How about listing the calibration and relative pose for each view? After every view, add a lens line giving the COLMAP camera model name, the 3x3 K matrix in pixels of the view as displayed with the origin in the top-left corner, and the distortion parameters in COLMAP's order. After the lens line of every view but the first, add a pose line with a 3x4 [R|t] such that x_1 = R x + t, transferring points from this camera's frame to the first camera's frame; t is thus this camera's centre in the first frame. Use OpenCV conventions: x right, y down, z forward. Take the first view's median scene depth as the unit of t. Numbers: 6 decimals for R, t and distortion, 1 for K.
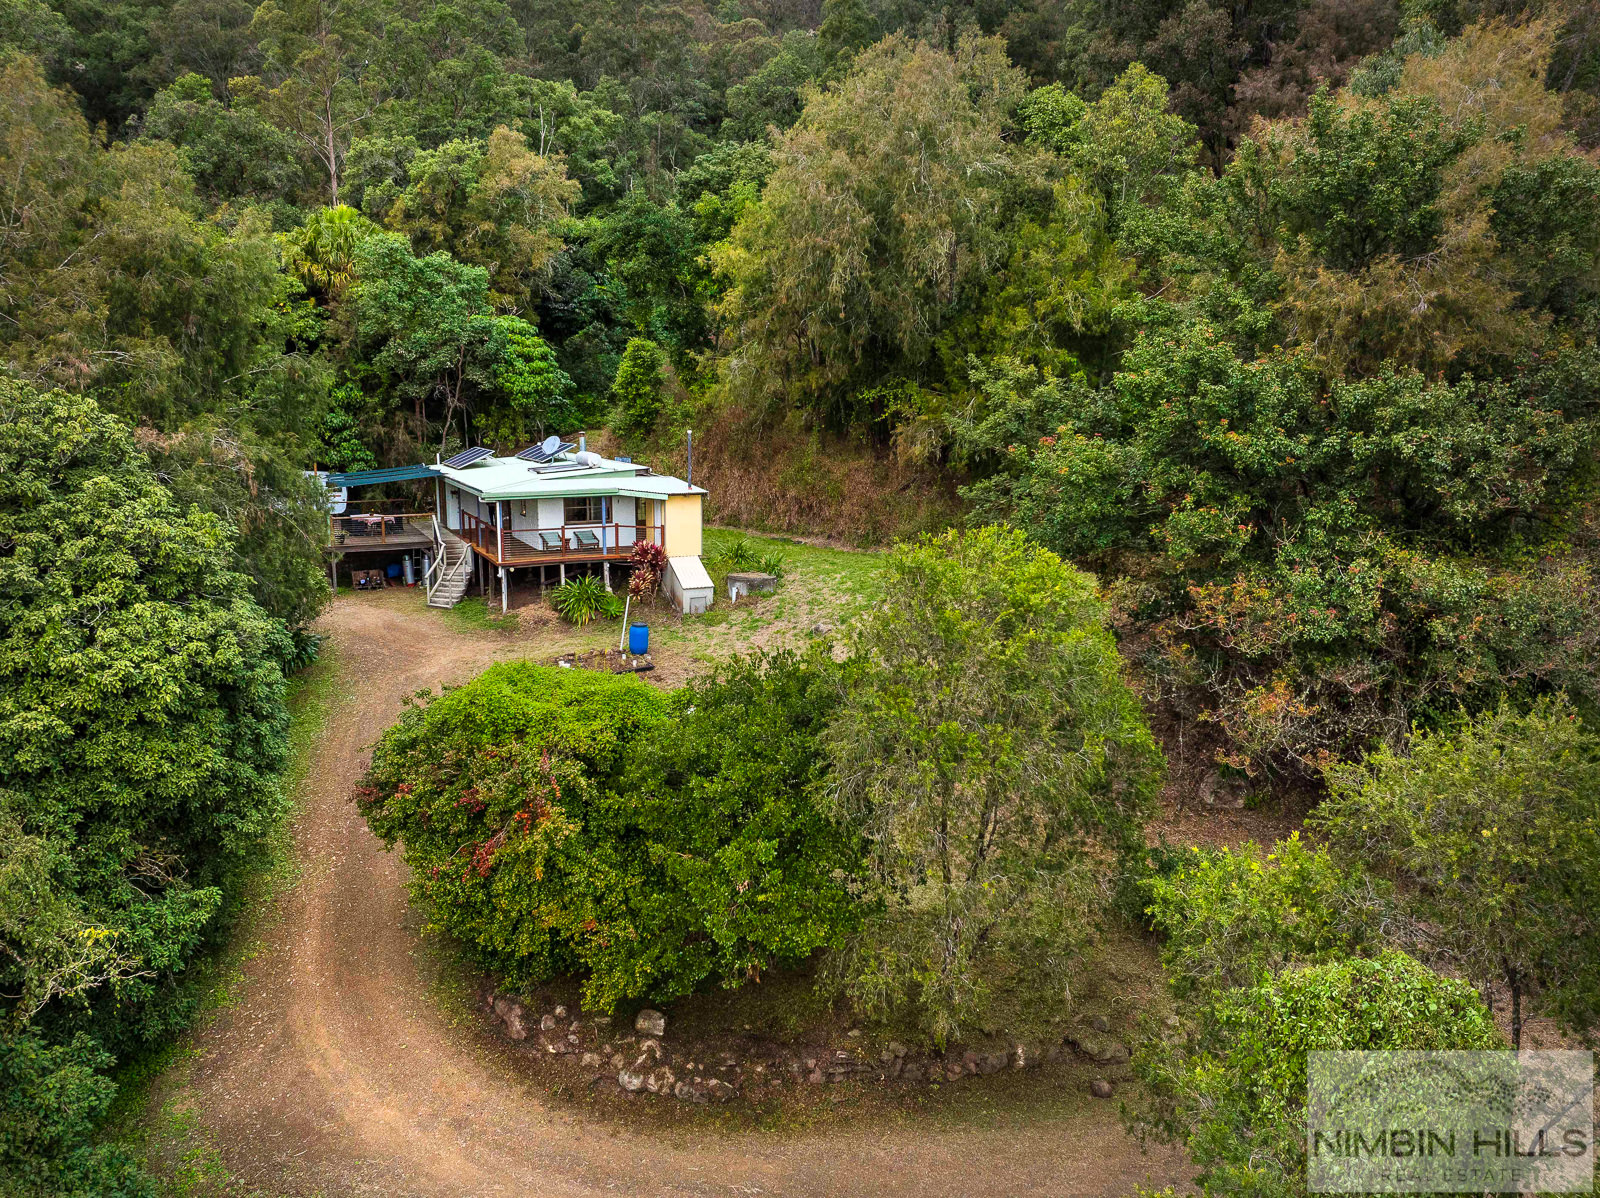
lens RADIAL K [[1131.2, 0, 804.0], [0, 1131.2, 595.5], [0, 0, 1]] dist [-0.039545, 0.004756]
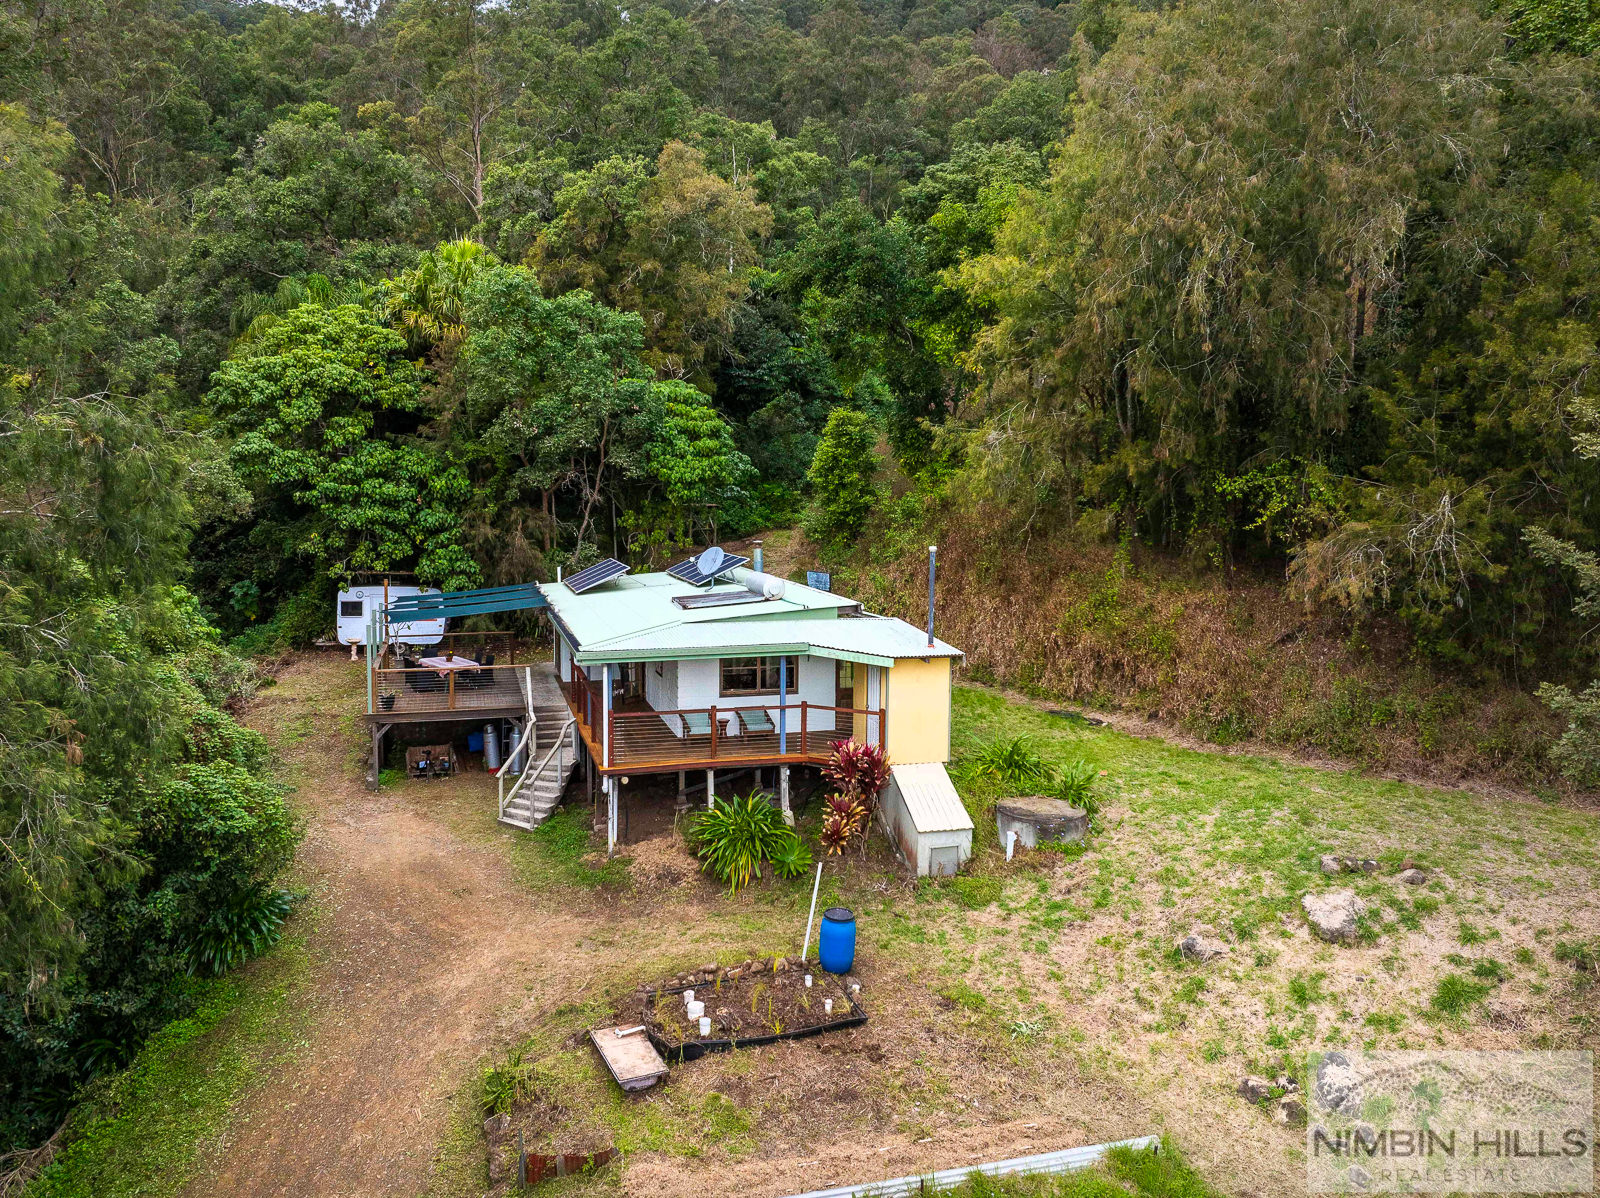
lens RADIAL K [[1131.2, 0, 796.3], [0, 1131.2, 611.7], [0, 0, 1]] dist [-0.039545, 0.004756]
pose [[0.984210, 0.019515, -0.175924, -0.065714], [-0.030984, 0.997552, -0.062687, -0.071443], [0.174270, 0.067148, 0.982406, 0.406865]]
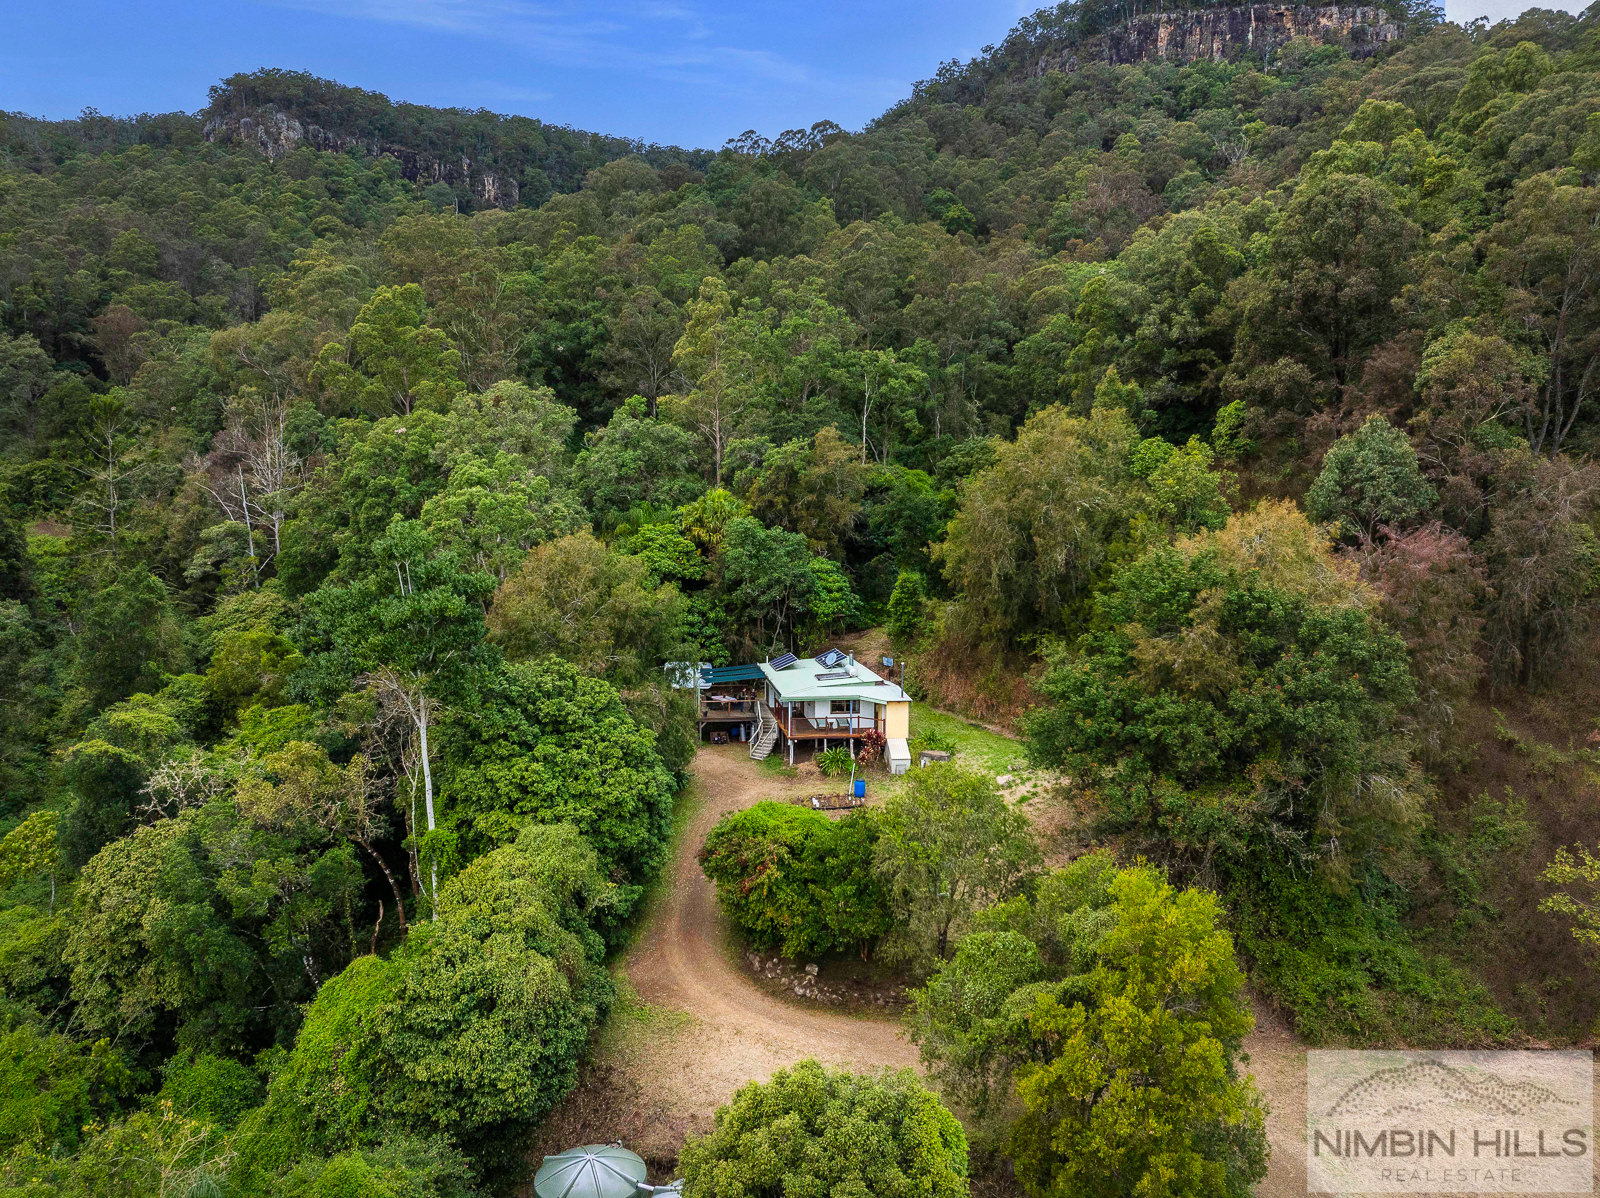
lens RADIAL K [[1131.2, 0, 802.2], [0, 1131.2, 593.1], [0, 0, 1]] dist [-0.039545, 0.004756]
pose [[0.949465, 0.019788, -0.313249, 0.266119], [-0.054474, 0.993254, -0.102365, -0.066854], [0.309110, 0.114256, 0.944138, -0.605154]]
